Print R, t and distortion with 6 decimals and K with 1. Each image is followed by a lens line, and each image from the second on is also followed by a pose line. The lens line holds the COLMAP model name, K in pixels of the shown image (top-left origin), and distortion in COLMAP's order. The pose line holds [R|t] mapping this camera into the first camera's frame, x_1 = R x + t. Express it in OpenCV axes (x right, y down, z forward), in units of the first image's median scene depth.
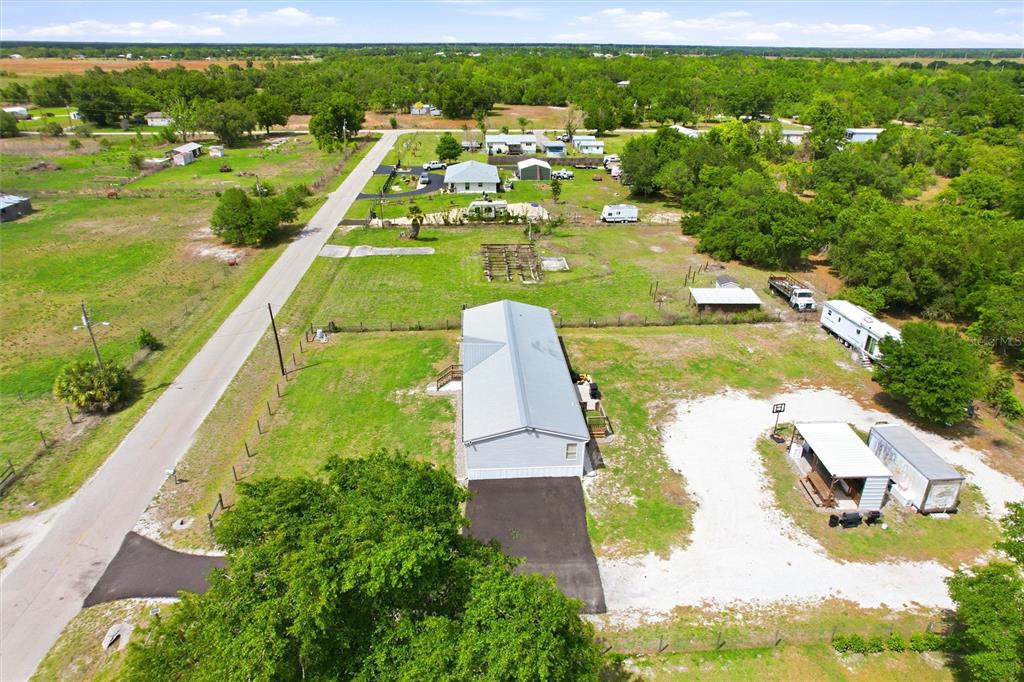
lens RADIAL K [[657.1, 0, 512.0], [0, 657.1, 341.0], [0, 0, 1]] dist [-0.082204, 0.072616]
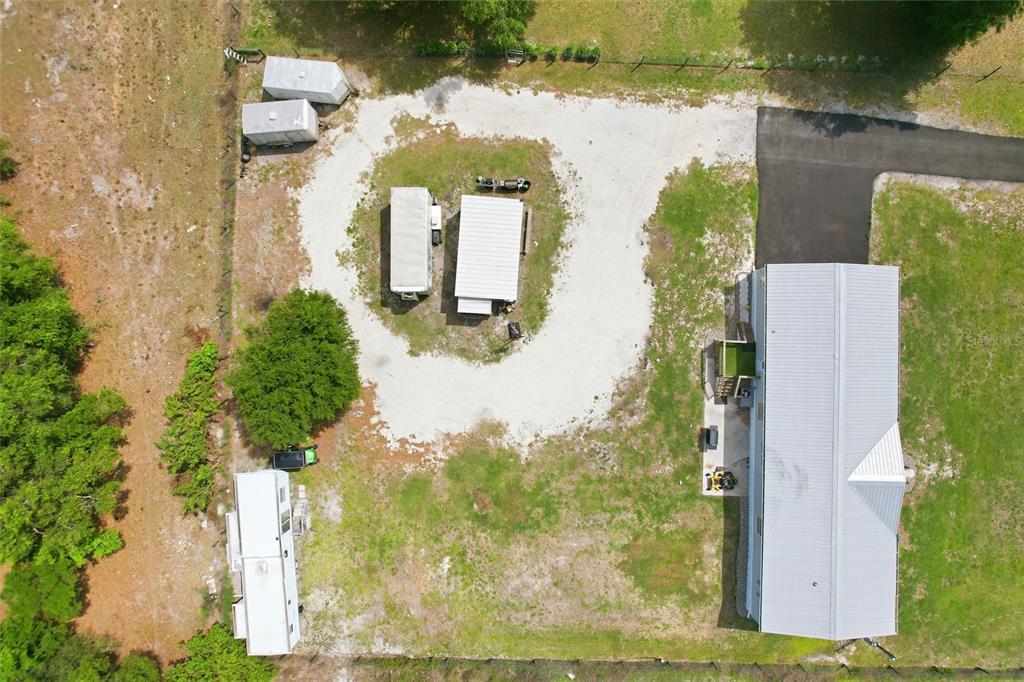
lens RADIAL K [[657.1, 0, 512.0], [0, 657.1, 341.0], [0, 0, 1]] dist [-0.082204, 0.072616]
pose [[-0.996277, -0.084514, 0.017033, 0.431807], [0.049842, -0.403401, 0.913665, -0.725138], [-0.070347, 0.911112, 0.406111, 0.712000]]
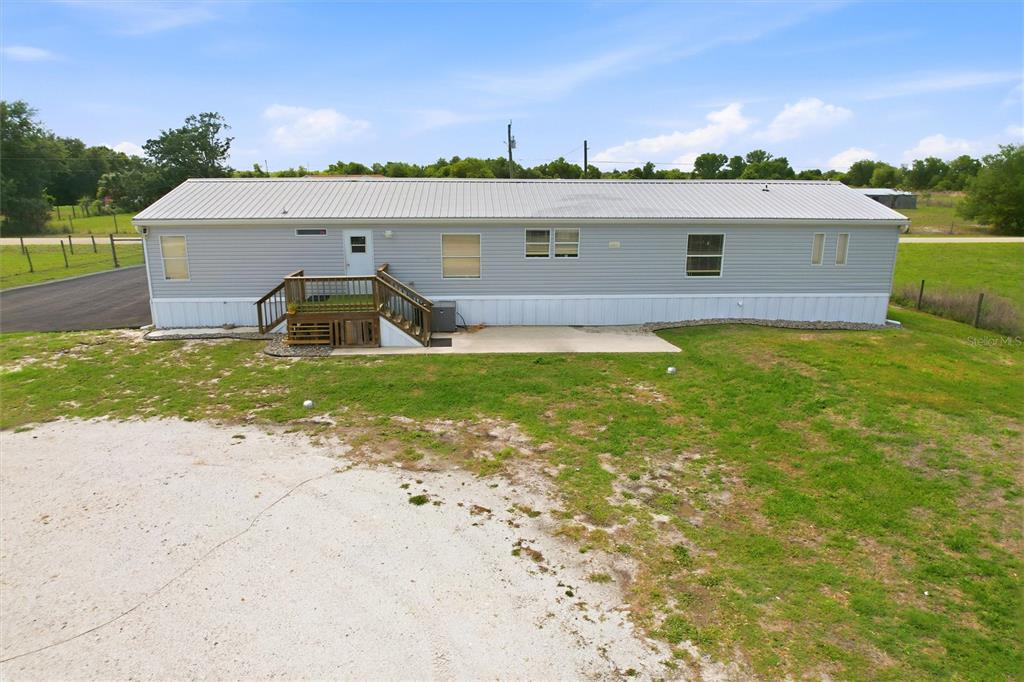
lens RADIAL K [[657.1, 0, 512.0], [0, 657.1, 341.0], [0, 0, 1]] dist [-0.082204, 0.072616]
pose [[-0.004668, 0.235856, -0.971777, 0.513660], [-0.424489, 0.879419, 0.215479, 0.022039], [0.905421, 0.413514, 0.096013, 1.155723]]
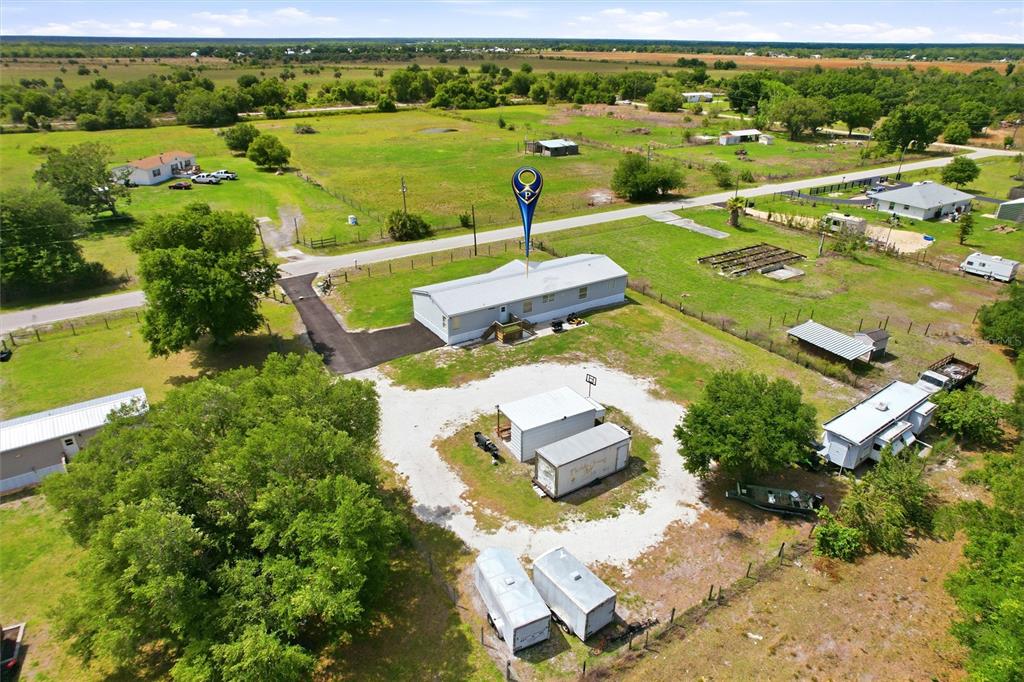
lens RADIAL K [[657.1, 0, 512.0], [0, 657.1, 341.0], [0, 0, 1]] dist [-0.082204, 0.072616]
pose [[0.486199, 0.368784, -0.792218, 1.271490], [-0.369964, 0.908196, 0.195719, -0.126571], [0.791667, 0.197933, 0.578001, 0.281255]]
